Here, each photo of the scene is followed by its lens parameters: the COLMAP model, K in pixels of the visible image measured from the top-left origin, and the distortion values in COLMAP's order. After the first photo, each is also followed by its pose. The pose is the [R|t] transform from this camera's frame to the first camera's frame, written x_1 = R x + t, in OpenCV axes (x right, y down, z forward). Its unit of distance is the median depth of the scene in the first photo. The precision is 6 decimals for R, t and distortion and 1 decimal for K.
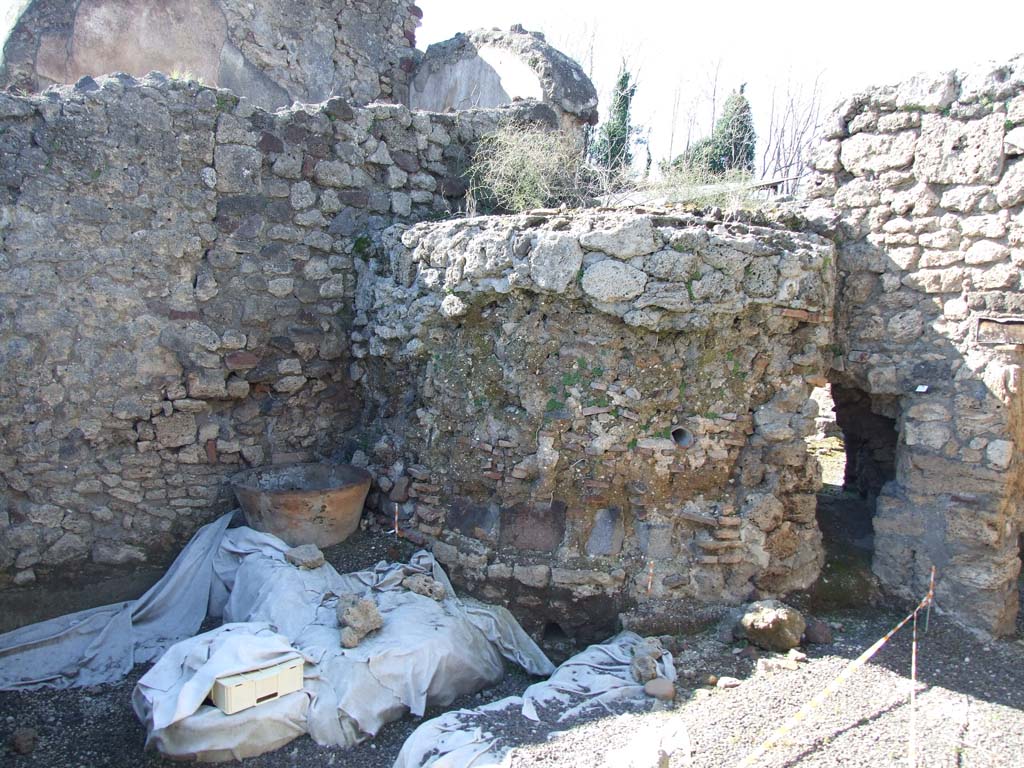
lens RADIAL K [[814.2, 0, 517.5], [0, 814.2, 371.9], [0, 0, 1]] dist [-0.063089, 0.062826]
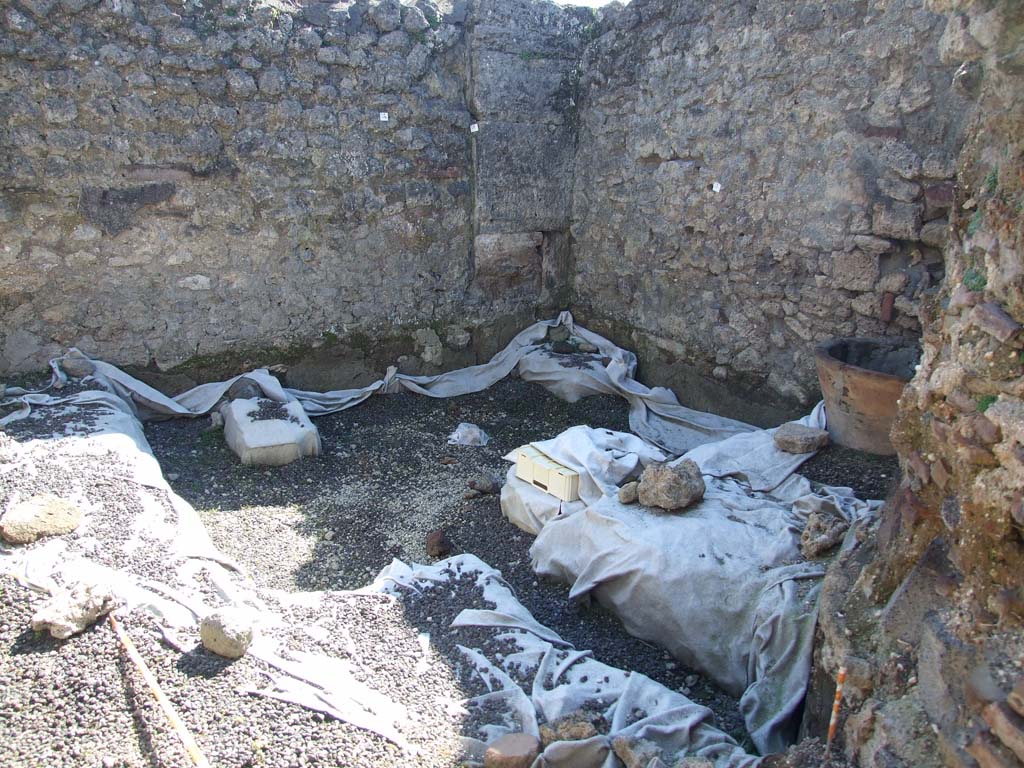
lens RADIAL K [[814.2, 0, 513.6], [0, 814.2, 366.5], [0, 0, 1]] dist [-0.063089, 0.062826]
pose [[-0.120021, 0.224892, -0.966964, 0.513019], [-0.128215, 0.962336, 0.239730, 0.012432], [0.984457, 0.152751, -0.086666, 0.804392]]
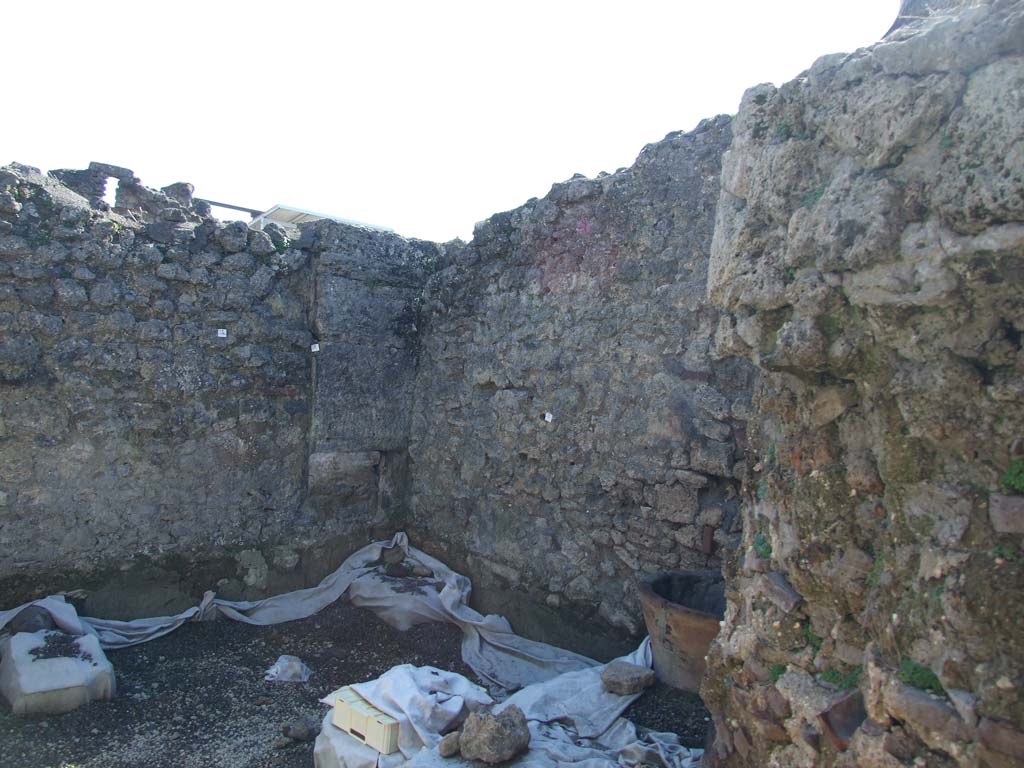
lens RADIAL K [[814.2, 0, 514.2], [0, 814.2, 376.9], [0, 0, 1]] dist [-0.063089, 0.062826]
pose [[0.058724, -0.009611, -0.998228, 0.506039], [-0.173804, 0.984583, -0.019704, -0.018350], [0.983028, 0.174653, 0.056148, 0.821143]]
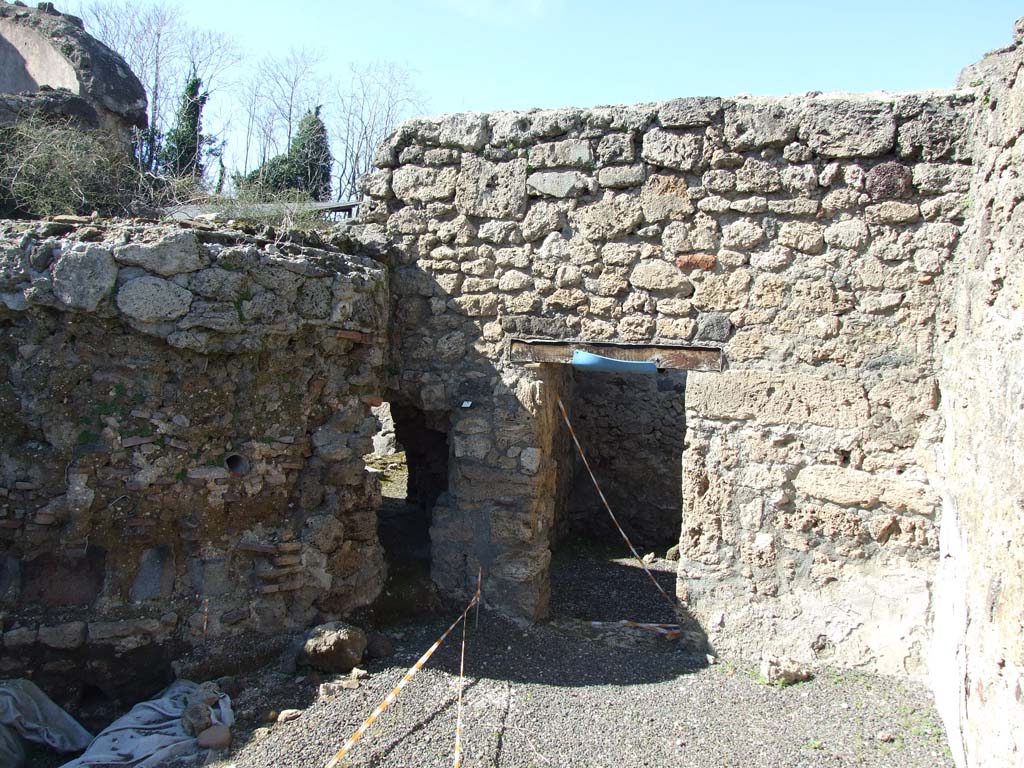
lens RADIAL K [[814.2, 0, 515.1], [0, 814.2, 372.3], [0, 0, 1]] dist [-0.063089, 0.062826]
pose [[0.876327, -0.018190, 0.481374, 0.033489], [0.029057, 0.999463, -0.015129, -0.003472], [-0.480840, 0.027245, 0.876385, 0.007355]]
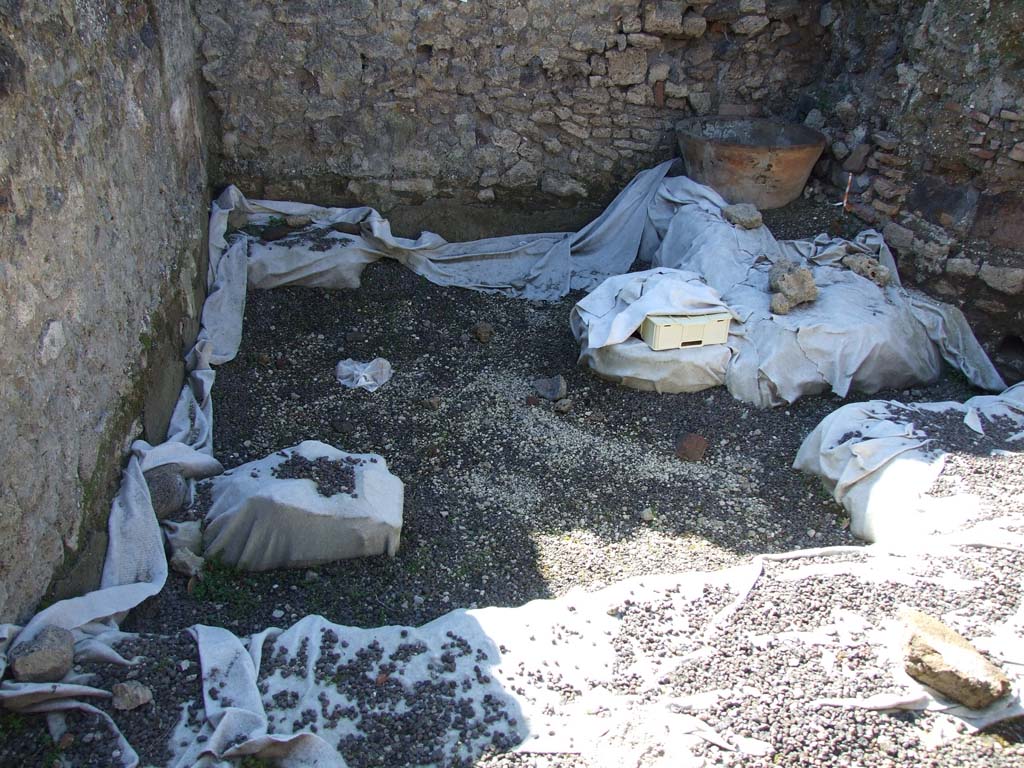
lens RADIAL K [[814.2, 0, 521.5], [0, 814.2, 360.6], [0, 0, 1]] dist [-0.063089, 0.062826]
pose [[0.874647, 0.230223, -0.426603, -0.044501], [-0.053917, 0.920769, 0.386365, 0.031947], [0.481753, -0.314932, 0.817760, 0.040782]]
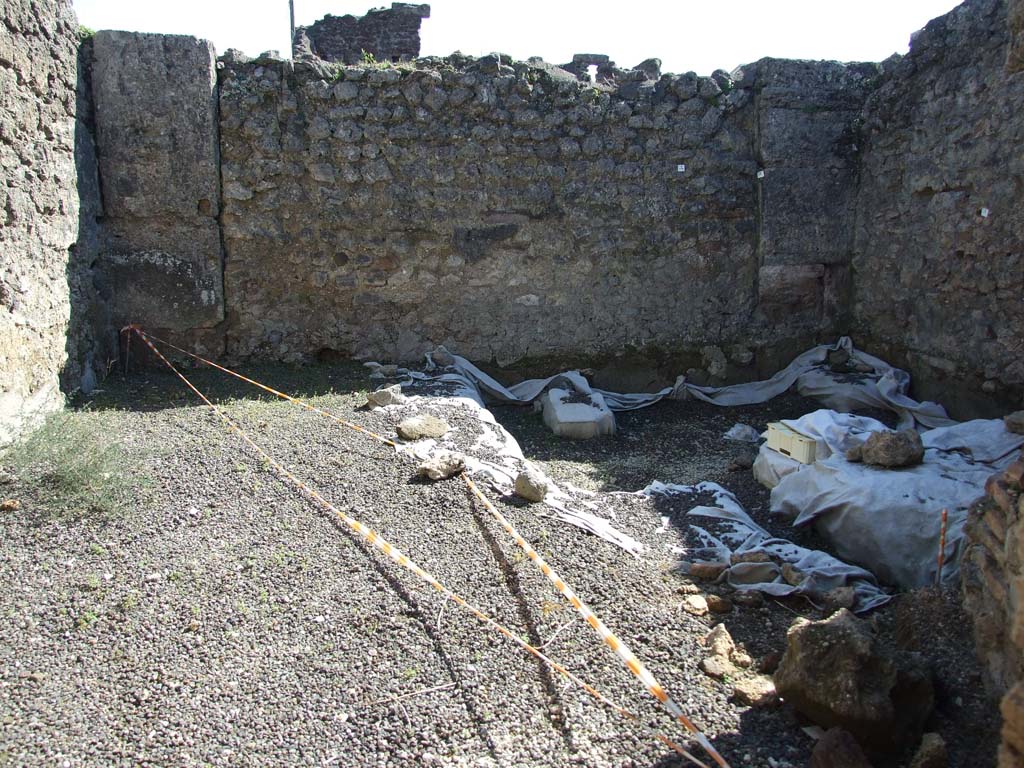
lens RADIAL K [[814.2, 0, 516.6], [0, 814.2, 367.8], [0, 0, 1]] dist [-0.063089, 0.062826]
pose [[-0.489185, 0.134915, -0.861682, 0.734134], [-0.084841, 0.975917, 0.200966, 0.049670], [0.868044, 0.171416, -0.465958, 0.933019]]
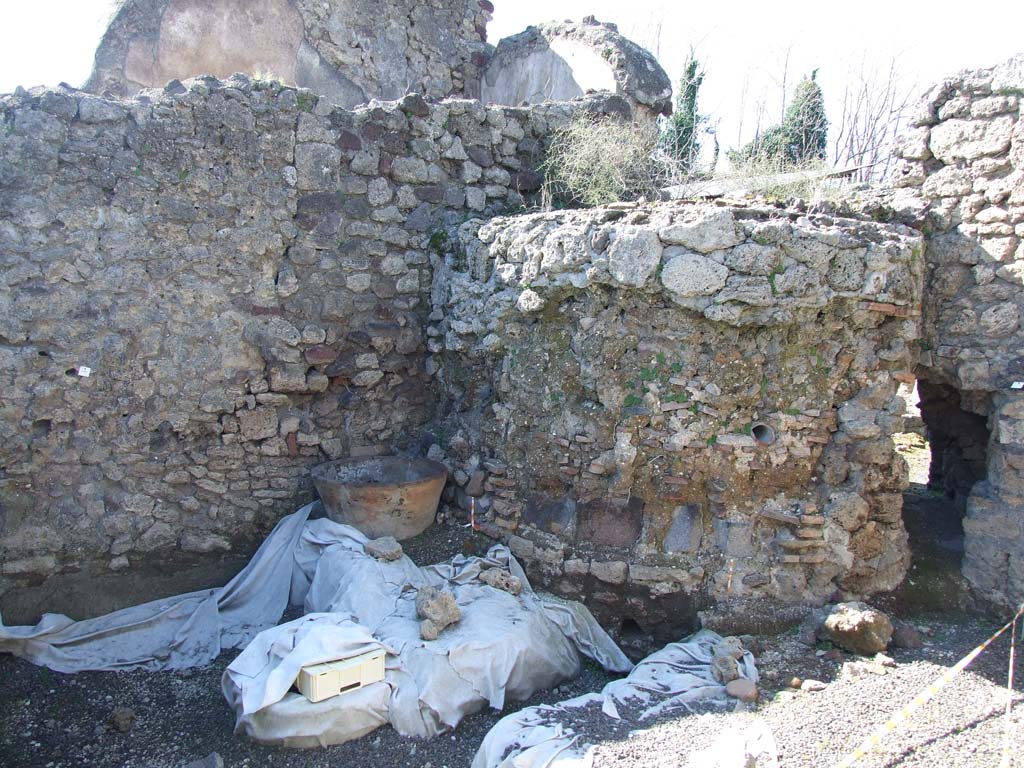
lens RADIAL K [[814.2, 0, 517.9], [0, 814.2, 371.6], [0, 0, 1]] dist [-0.063089, 0.062826]
pose [[0.996913, 0.002073, -0.078481, -0.015883], [-0.001385, 0.999960, 0.008818, -0.003046], [0.078496, -0.008682, 0.996877, 0.001437]]
